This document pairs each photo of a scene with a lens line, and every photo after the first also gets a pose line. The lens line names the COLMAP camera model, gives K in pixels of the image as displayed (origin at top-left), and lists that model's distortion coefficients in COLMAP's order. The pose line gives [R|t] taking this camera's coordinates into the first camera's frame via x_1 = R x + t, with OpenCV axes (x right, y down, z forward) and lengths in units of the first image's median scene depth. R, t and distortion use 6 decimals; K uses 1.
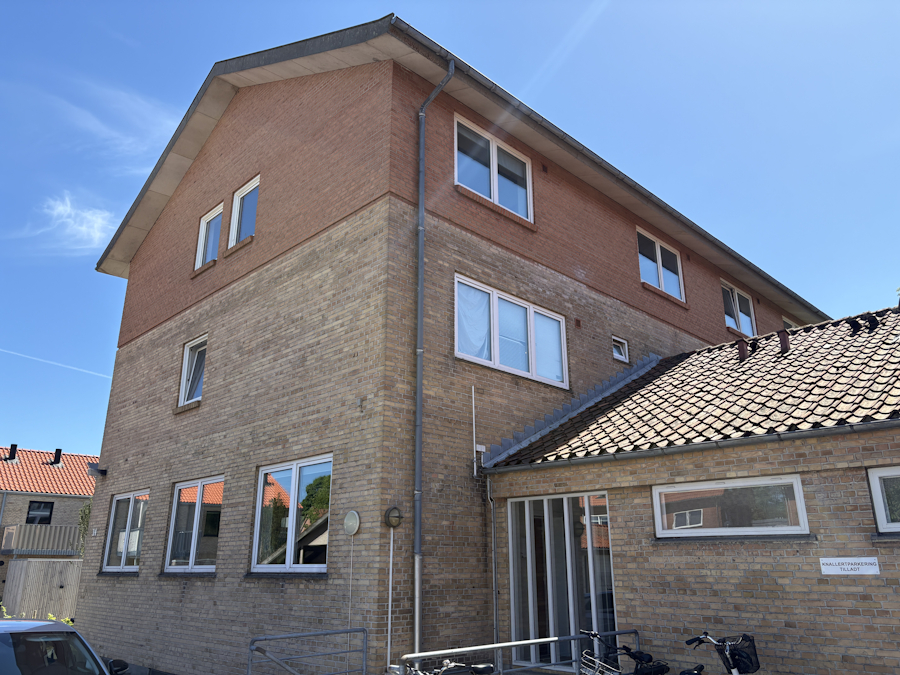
lens RADIAL K [[689.5, 0, 445.7], [0, 689.5, 337.0], [0, 0, 1]] dist [0.008067, -0.000501]
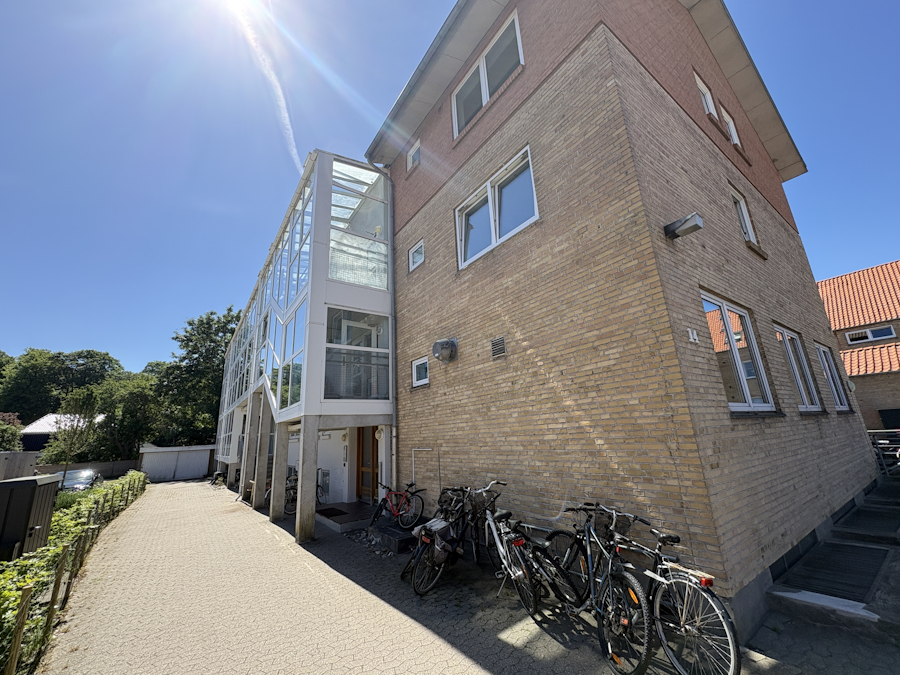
lens RADIAL K [[358.0, 0, 447.9], [0, 358.0, 338.6], [0, 0, 1]] dist [-0.000905, -0.000135]
pose [[0.156309, 0.248593, 0.955913, -1.148030], [-0.269091, 0.941917, -0.200952, 0.562609], [-0.950346, -0.225817, 0.214125, 1.630135]]
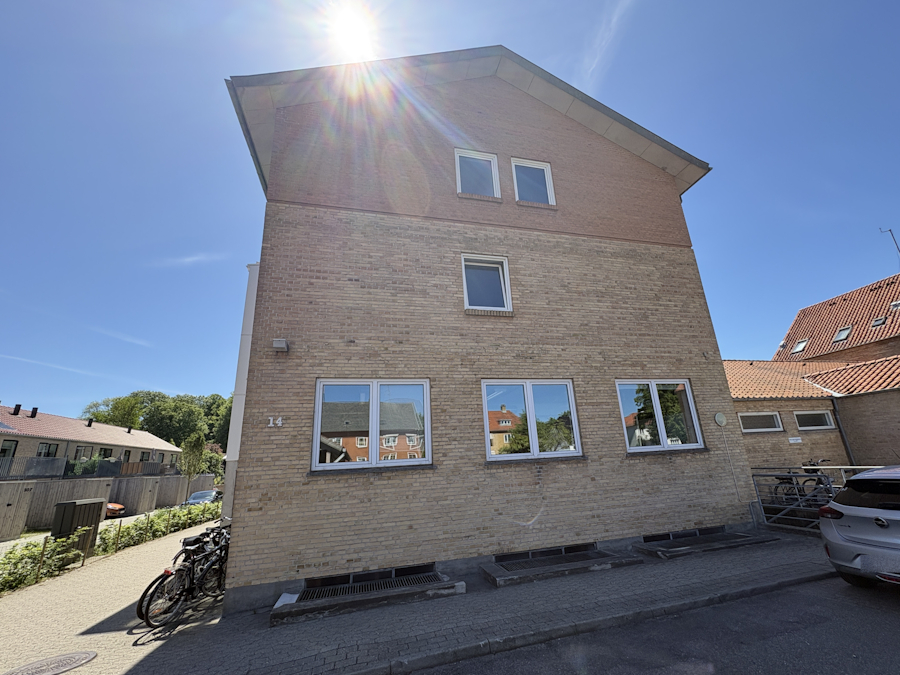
lens RADIAL K [[380.0, 0, 464.1], [0, 380.0, 346.9], [0, 0, 1]] dist [-0.000982, 0.000582]
pose [[0.493480, 0.225192, 0.840099, -1.135587], [-0.224044, 0.966217, -0.127393, 0.306381], [-0.840406, -0.125353, 0.527262, 0.900724]]
